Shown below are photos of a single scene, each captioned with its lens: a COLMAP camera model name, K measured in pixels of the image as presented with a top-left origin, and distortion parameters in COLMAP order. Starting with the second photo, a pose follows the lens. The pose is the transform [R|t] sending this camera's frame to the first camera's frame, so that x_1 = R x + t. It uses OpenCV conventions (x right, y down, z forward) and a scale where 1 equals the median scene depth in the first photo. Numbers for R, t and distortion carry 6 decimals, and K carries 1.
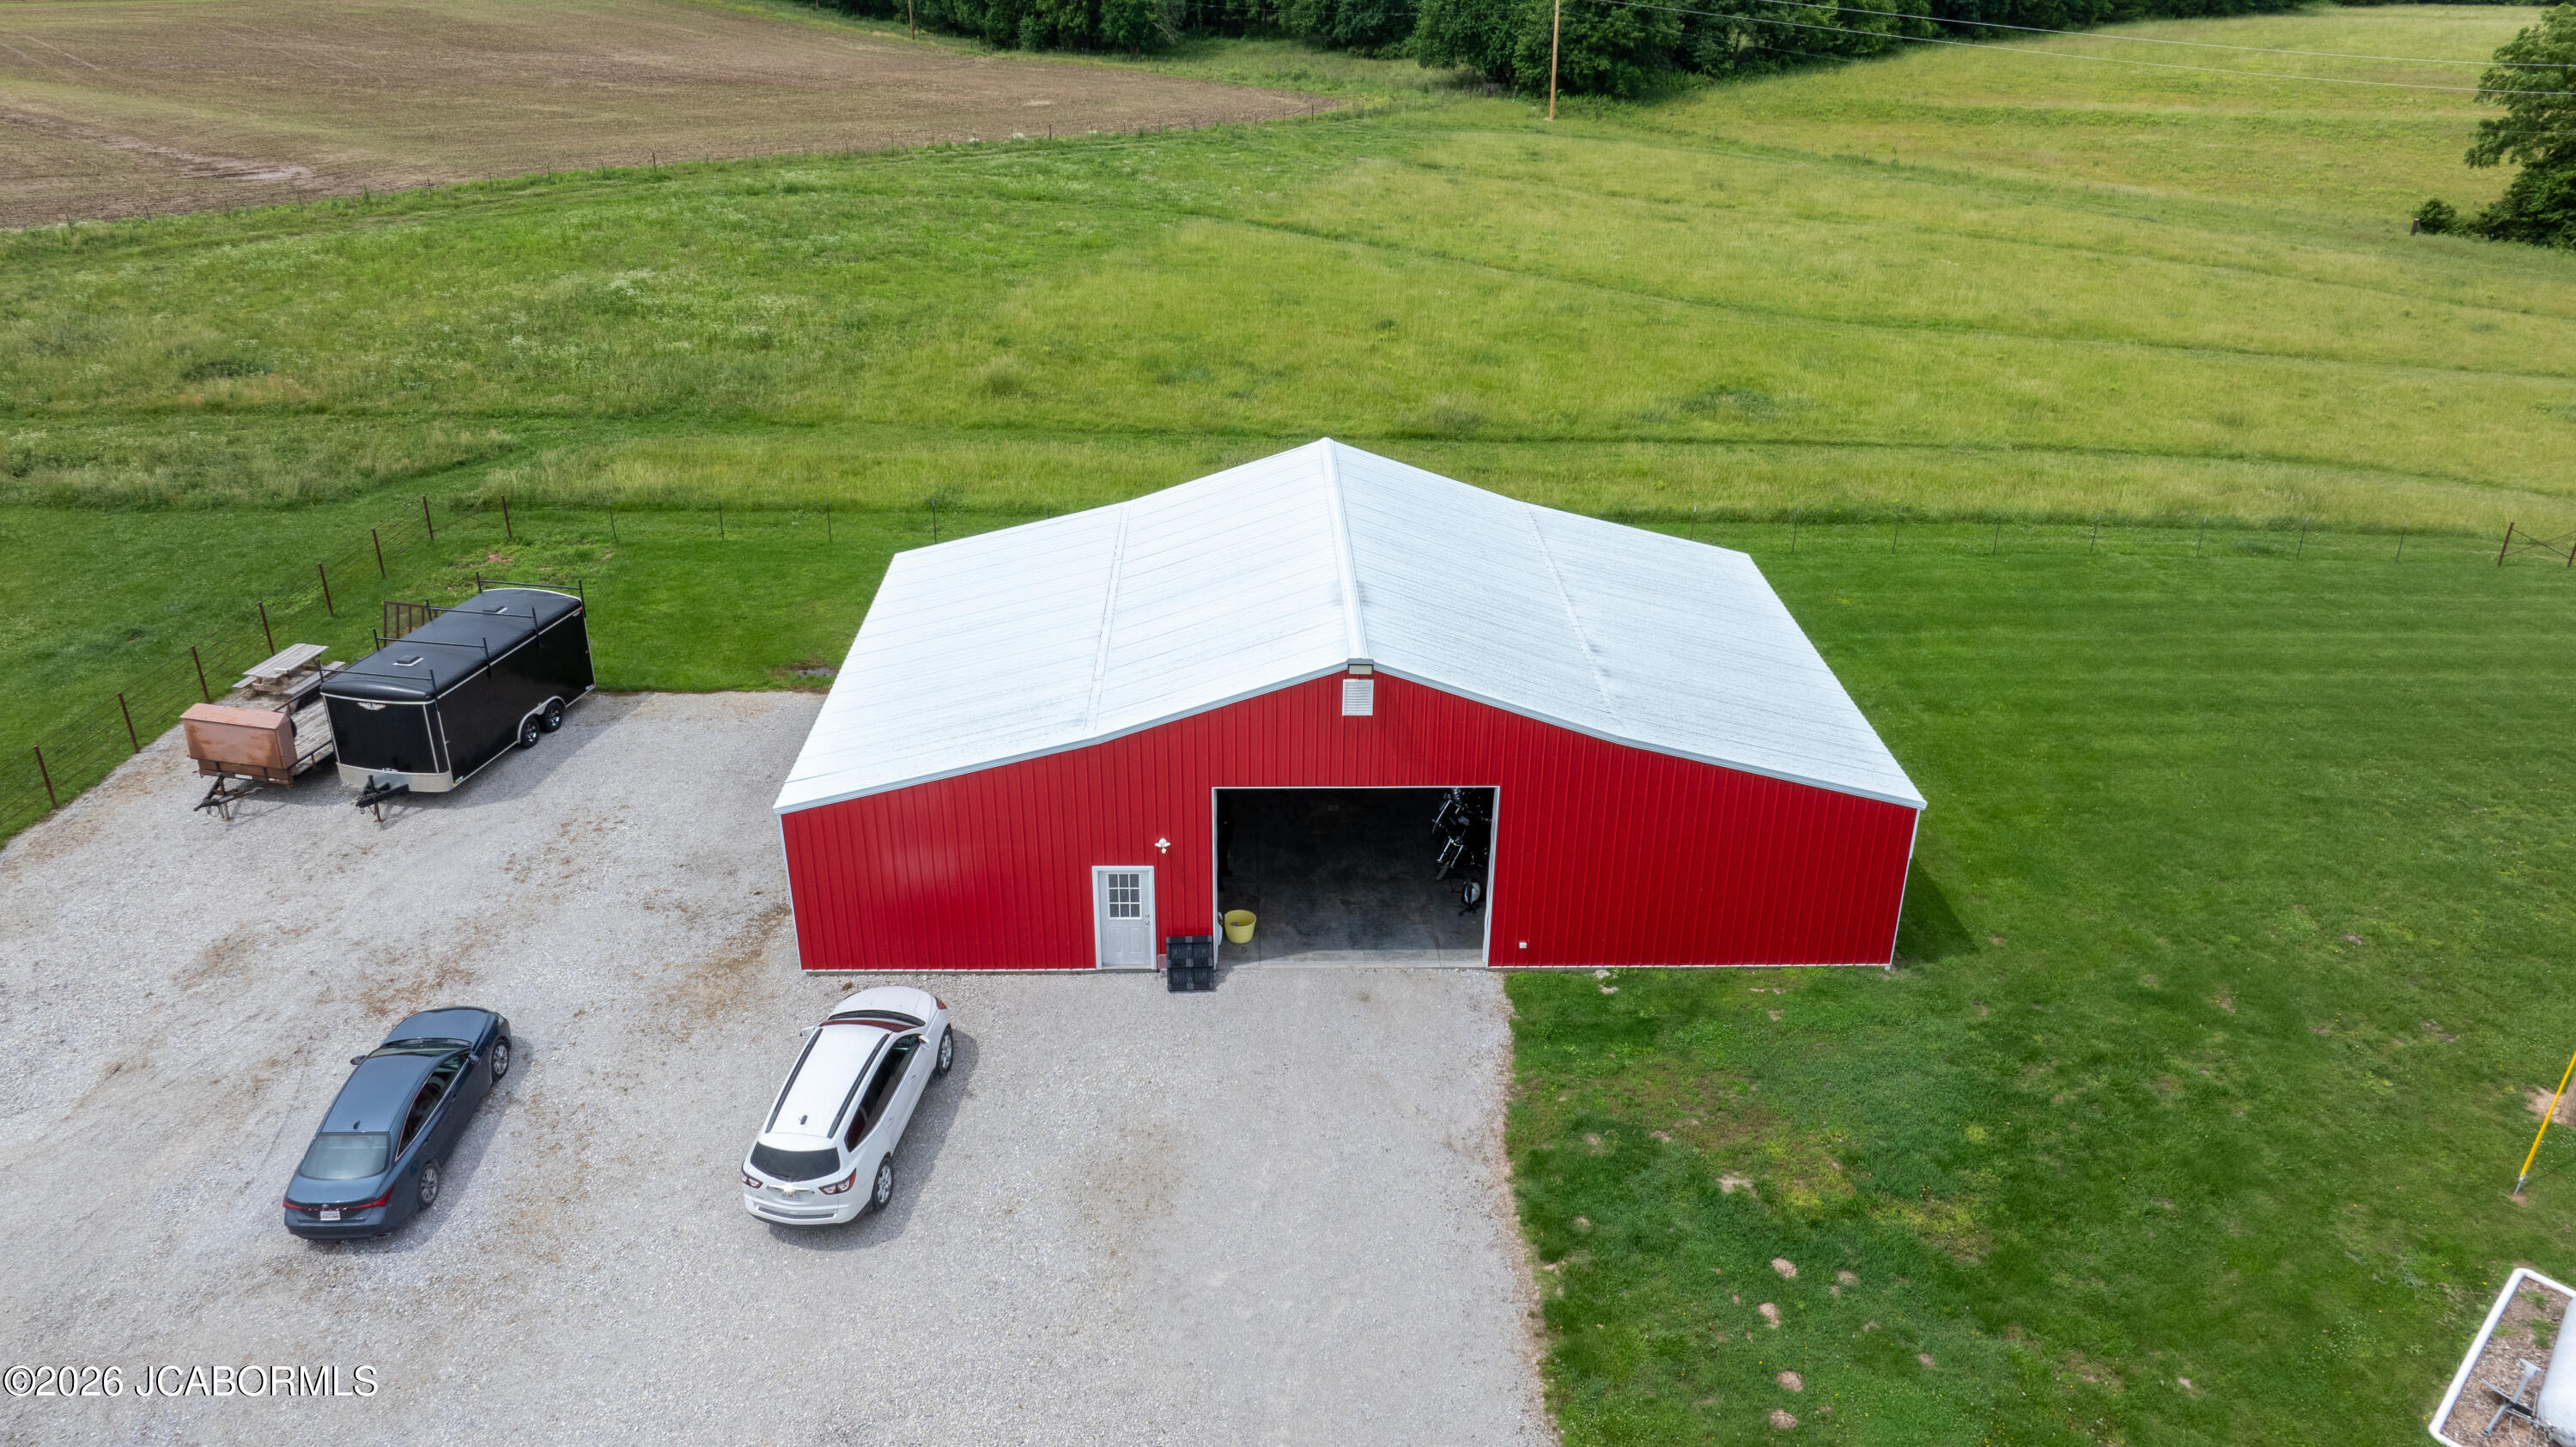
lens RADIAL K [[1811.1, 0, 1302.2], [0, 1811.1, 722.9], [0, 0, 1]] dist [-0.033962, 0.036148]
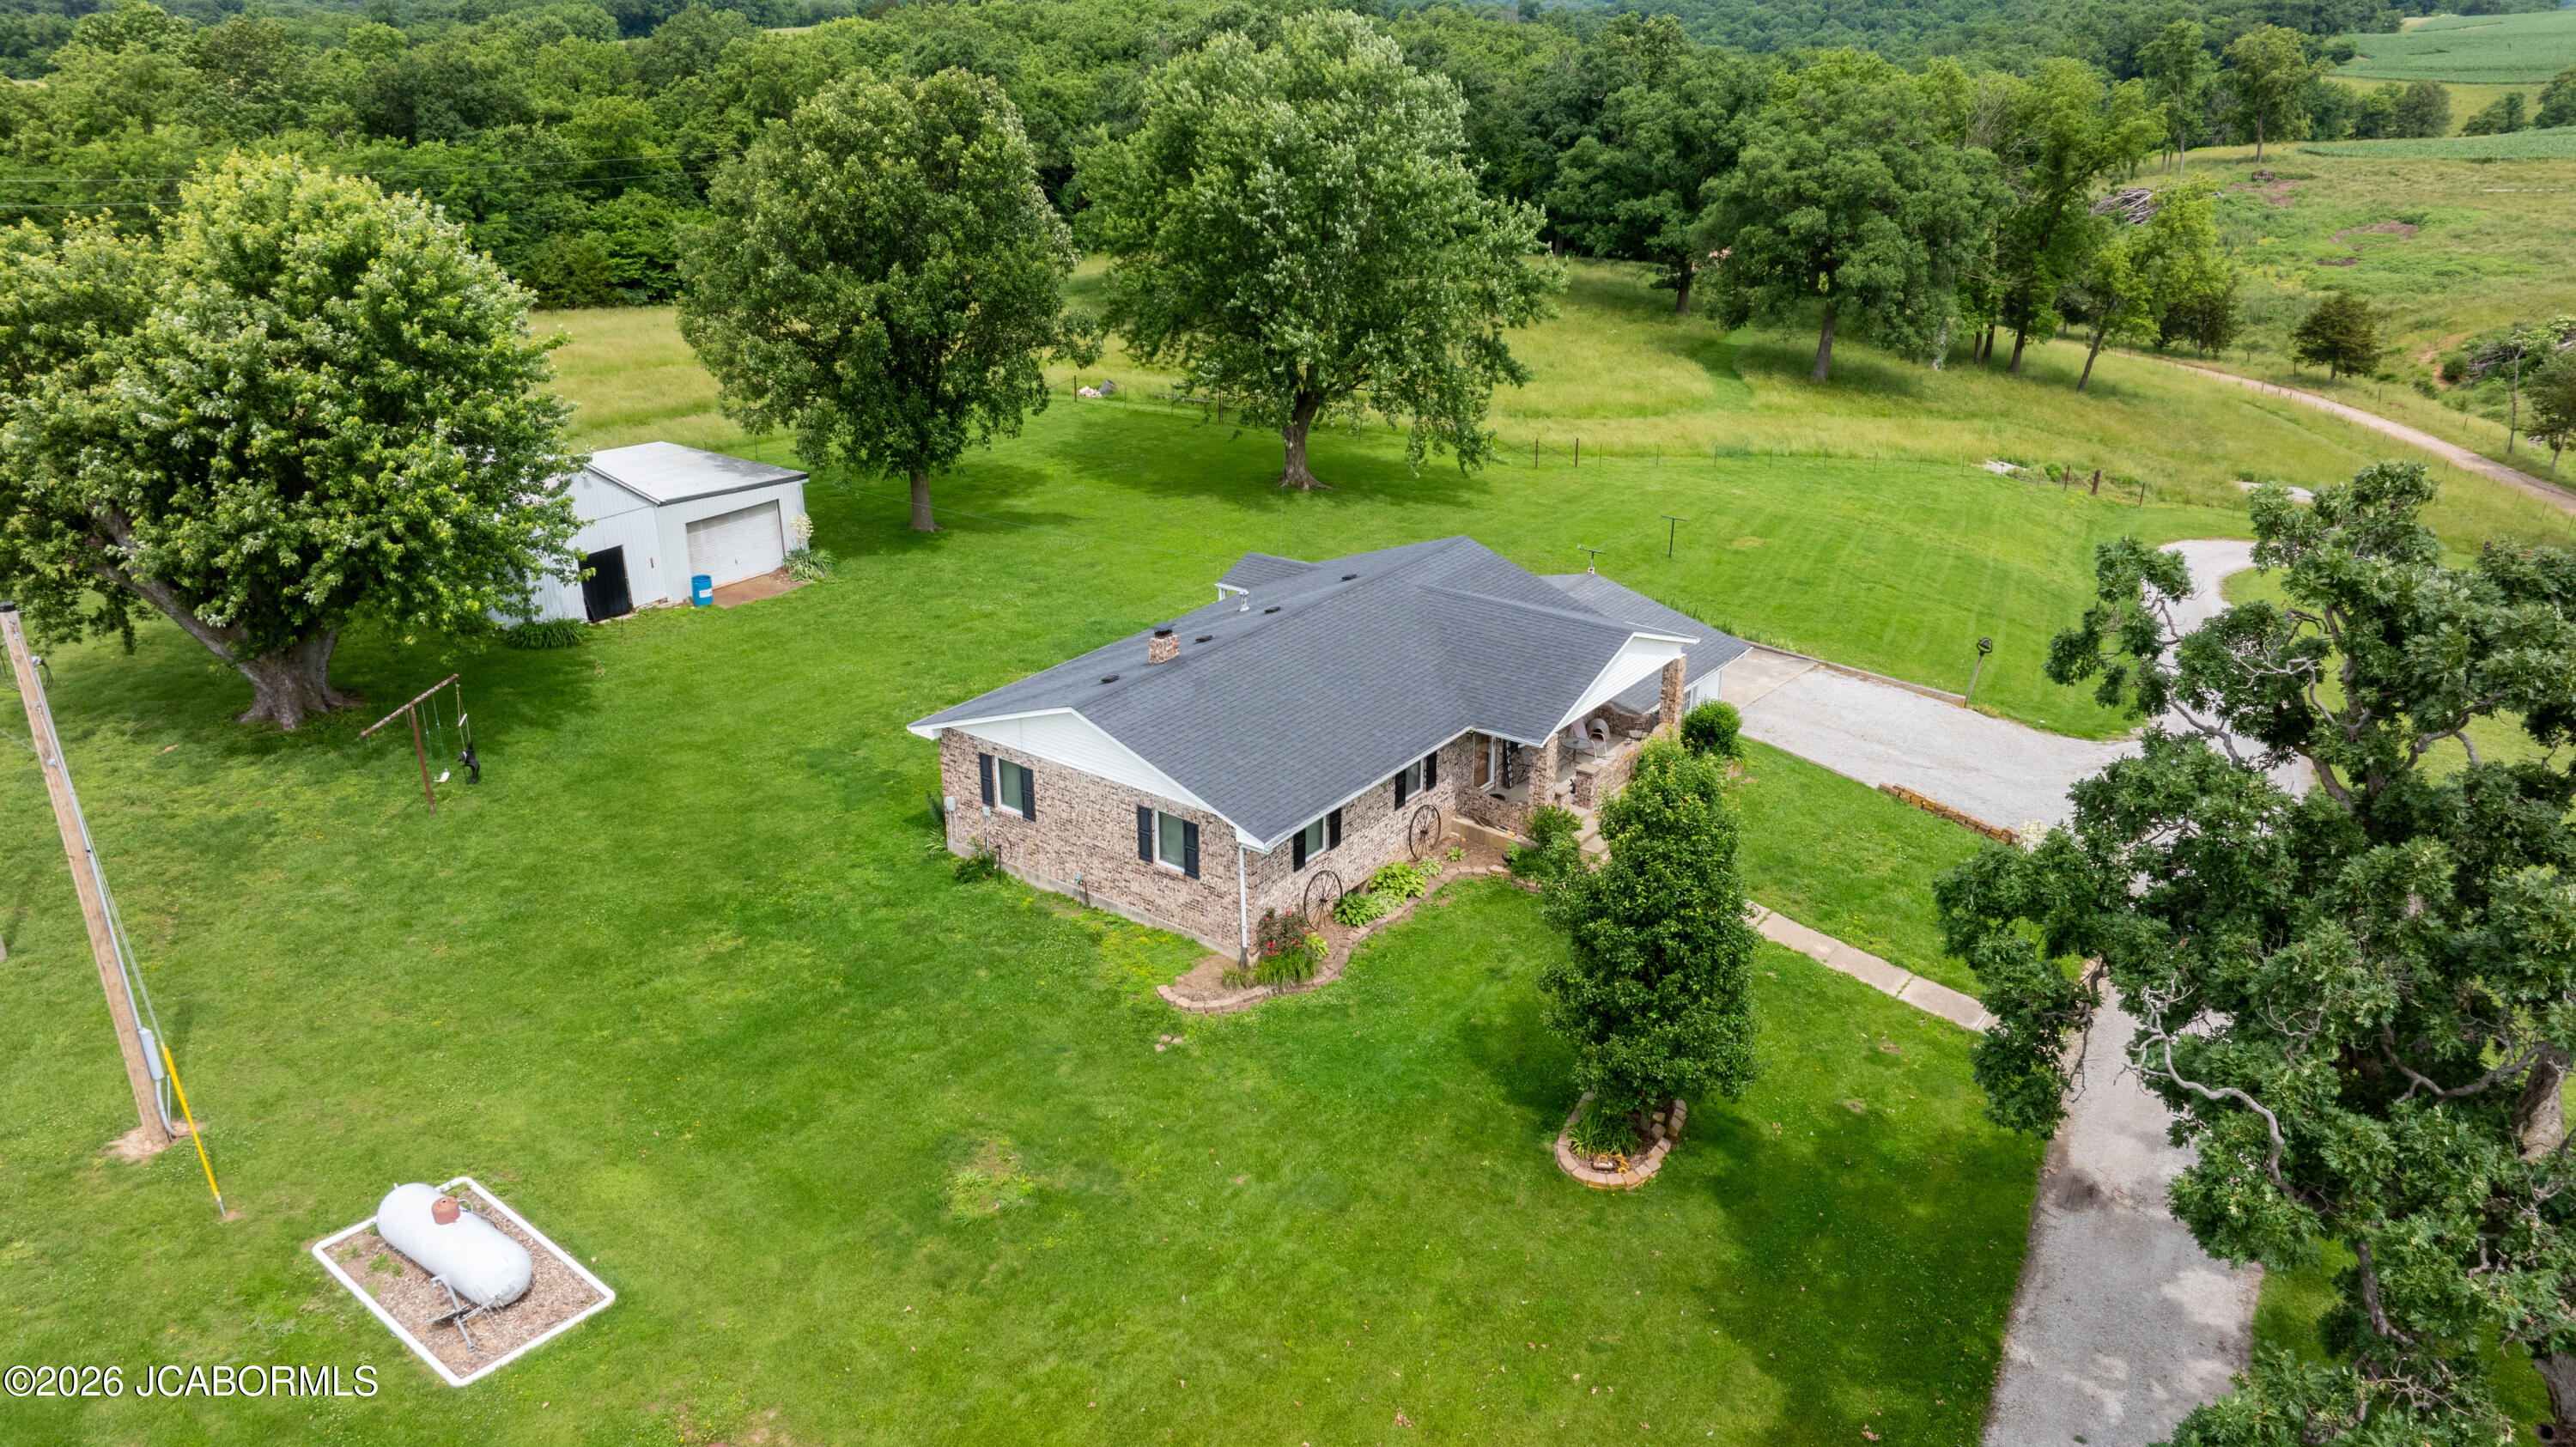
lens RADIAL K [[1811.1, 0, 1302.2], [0, 1811.1, 722.9], [0, 0, 1]] dist [-0.033962, 0.036148]
pose [[-0.110191, -0.386116, 0.915845, -0.087467], [0.435601, 0.809484, 0.393685, -0.041059], [-0.893370, 0.442324, 0.078994, 0.152846]]
